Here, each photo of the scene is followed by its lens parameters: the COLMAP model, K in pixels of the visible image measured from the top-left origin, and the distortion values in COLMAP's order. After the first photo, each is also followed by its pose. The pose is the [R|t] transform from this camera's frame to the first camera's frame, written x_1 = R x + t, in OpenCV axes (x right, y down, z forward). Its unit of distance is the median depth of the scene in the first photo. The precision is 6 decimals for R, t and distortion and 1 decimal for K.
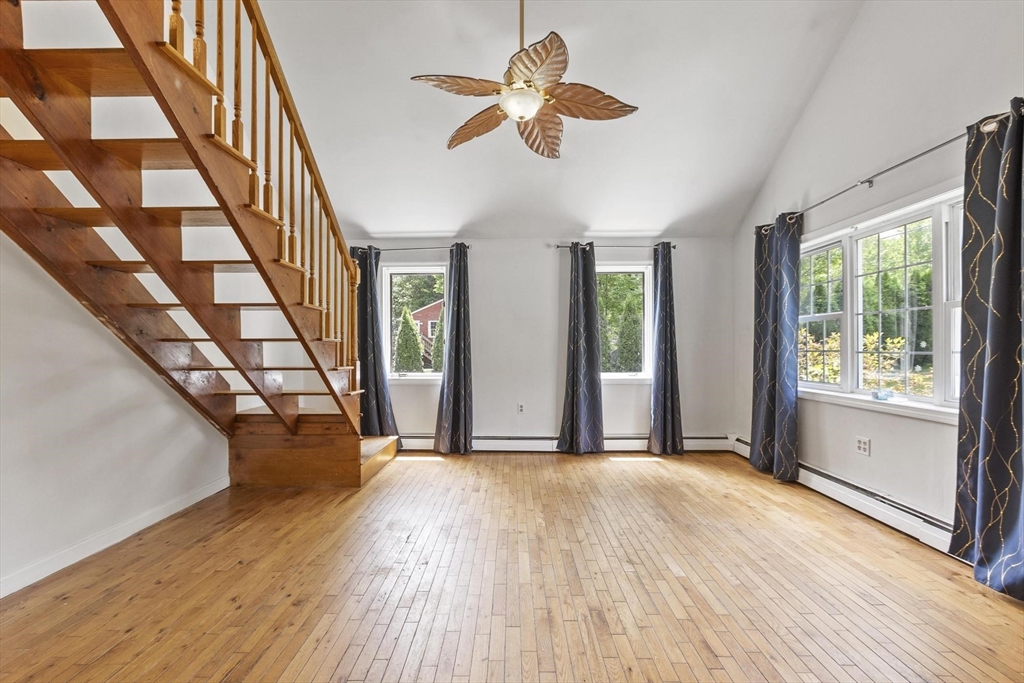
lens RADIAL K [[451.2, 0, 507.1], [0, 451.2, 345.2], [0, 0, 1]] dist [0.000924, -0.001130]
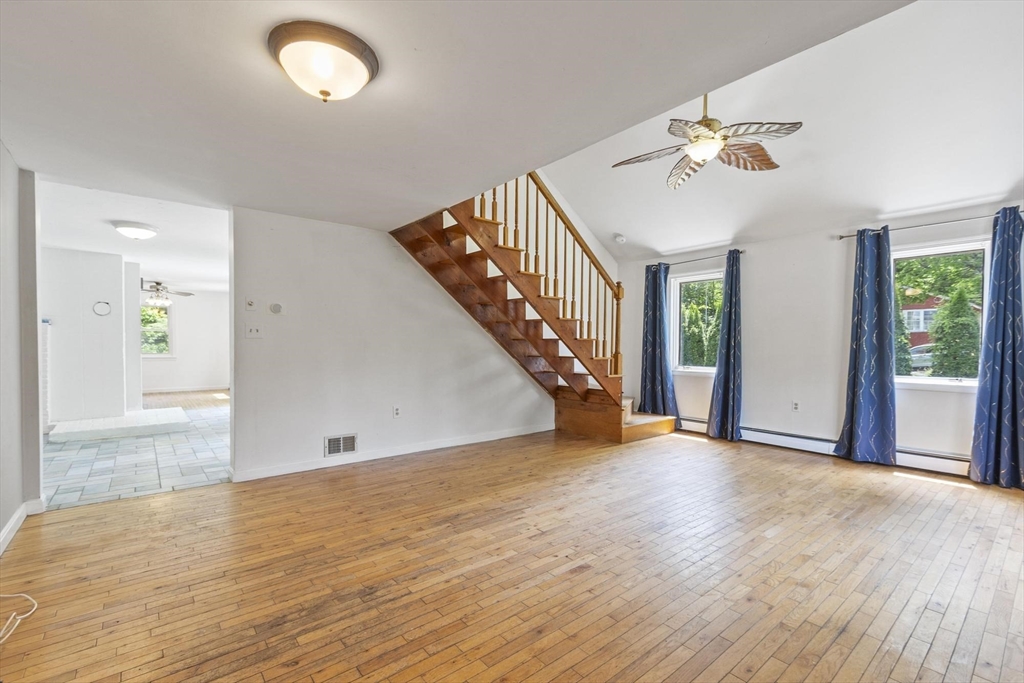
lens RADIAL K [[451.2, 0, 504.5], [0, 451.2, 355.4], [0, 0, 1]] dist [0.000924, -0.001130]
pose [[0.639817, 0.024865, -0.768125, 0.397097], [-0.001275, 0.999509, 0.031294, -0.003413], [0.768526, -0.019043, 0.639535, -0.136106]]
